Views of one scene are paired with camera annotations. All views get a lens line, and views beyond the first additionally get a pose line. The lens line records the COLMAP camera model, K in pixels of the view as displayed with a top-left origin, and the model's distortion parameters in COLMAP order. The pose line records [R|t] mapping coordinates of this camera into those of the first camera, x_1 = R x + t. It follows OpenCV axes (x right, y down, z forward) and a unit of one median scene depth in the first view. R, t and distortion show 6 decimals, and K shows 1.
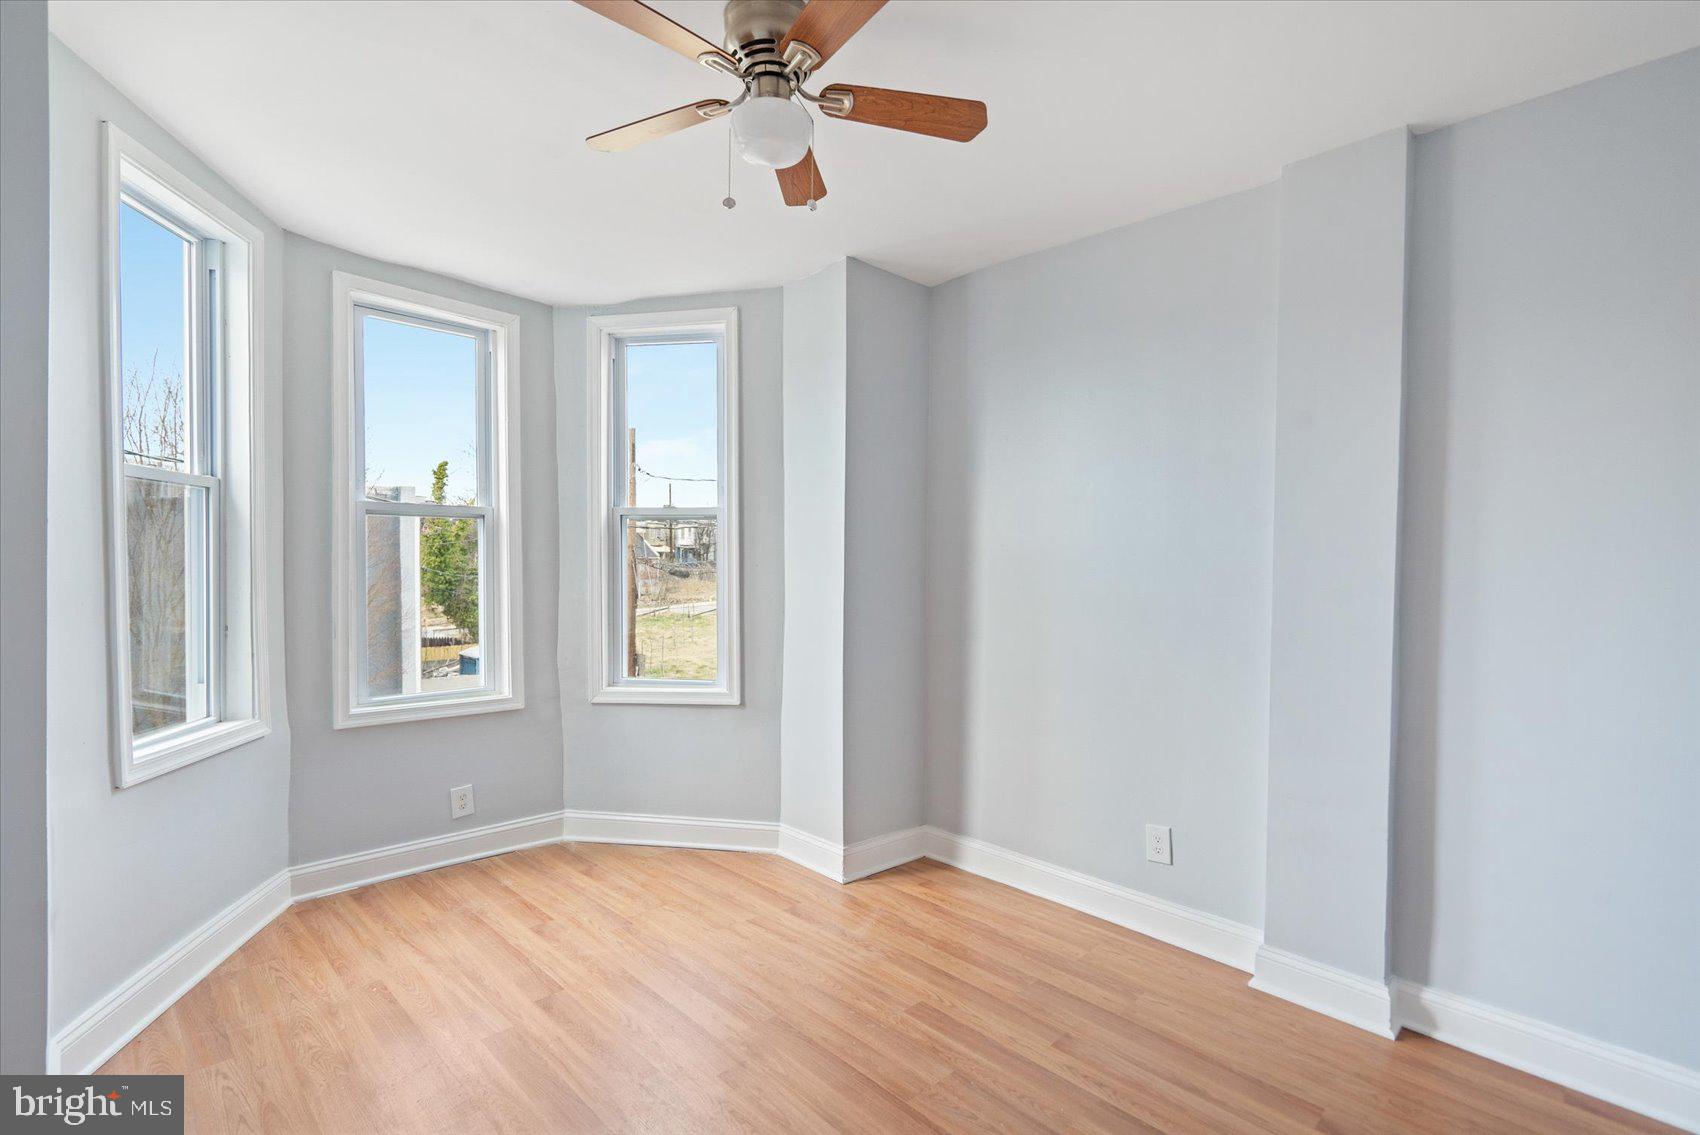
lens RADIAL K [[780.2, 0, 860.9], [0, 780.2, 557.0], [0, 0, 1]] dist [-0.004692, 0.000245]
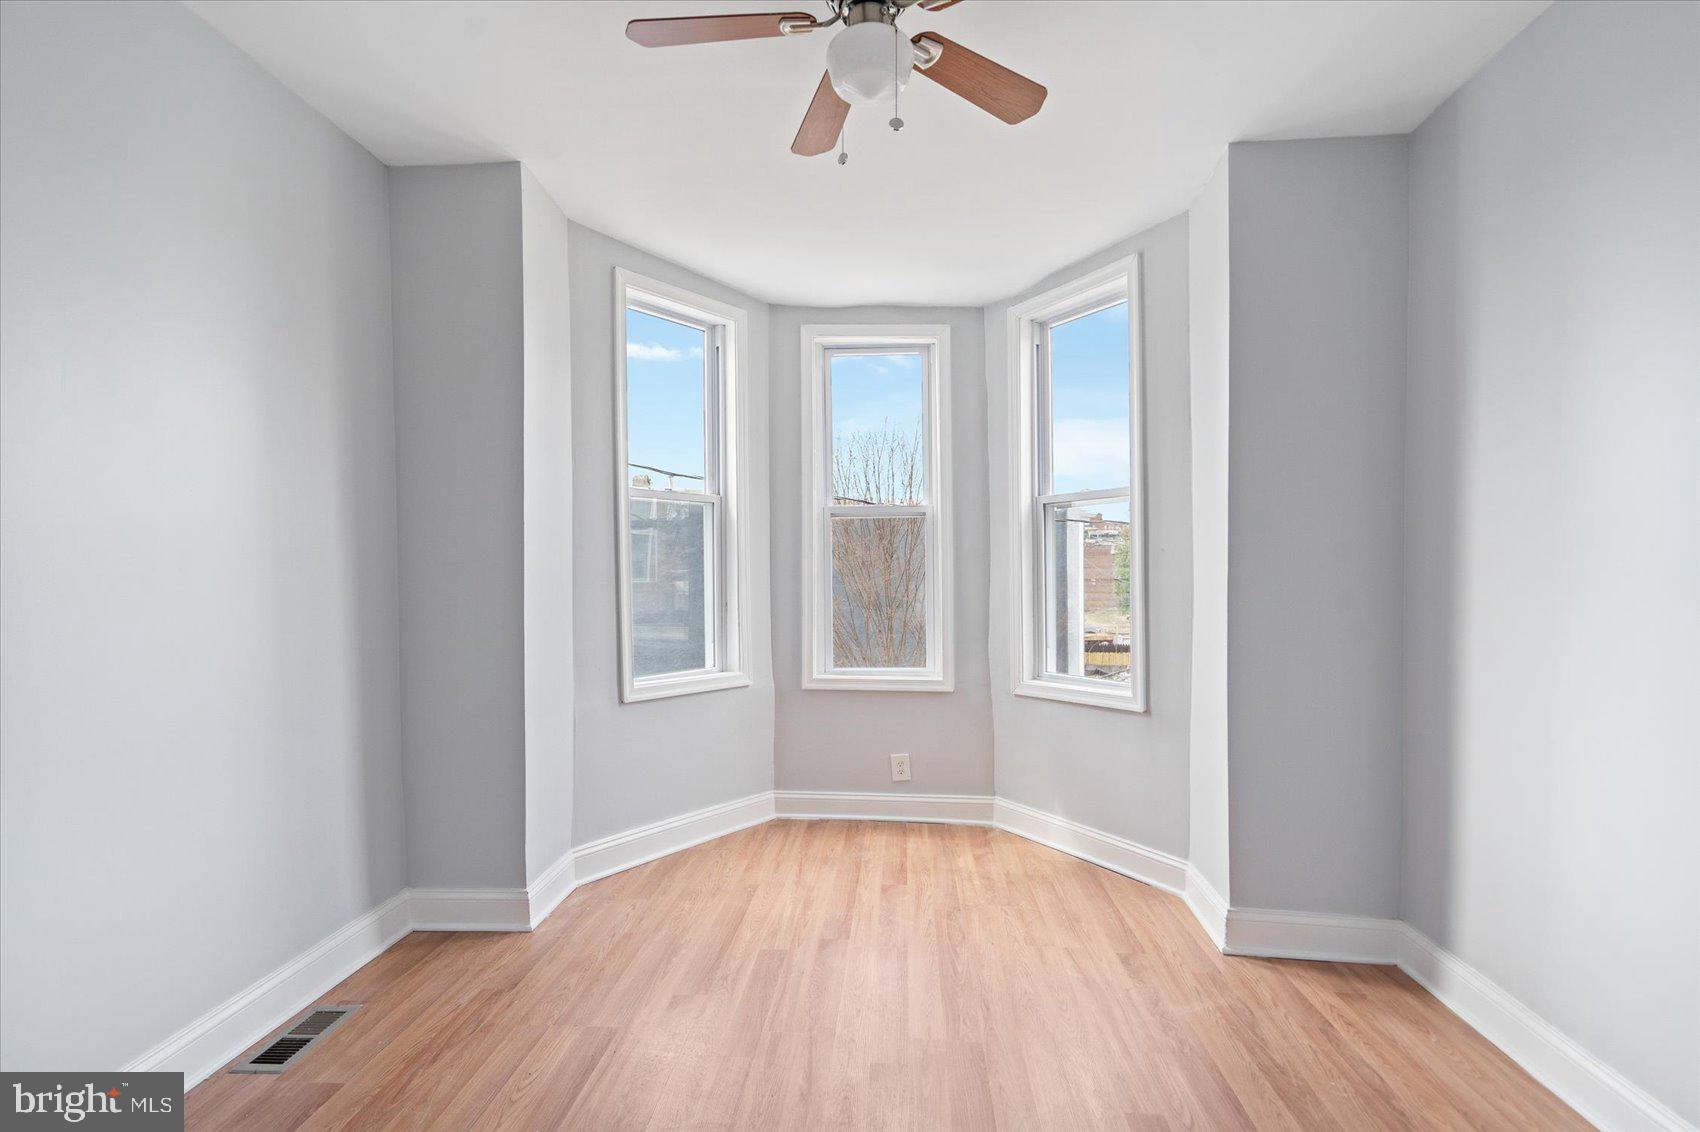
lens RADIAL K [[803.3, 0, 850.0], [0, 803.3, 566.0], [0, 0, 1]] dist [0.000031, 0.000309]
pose [[0.657986, -0.017358, -0.752830, 0.335318], [0.017047, 0.999821, -0.008153, 0.032706], [0.752837, -0.007469, 0.658165, 0.192526]]
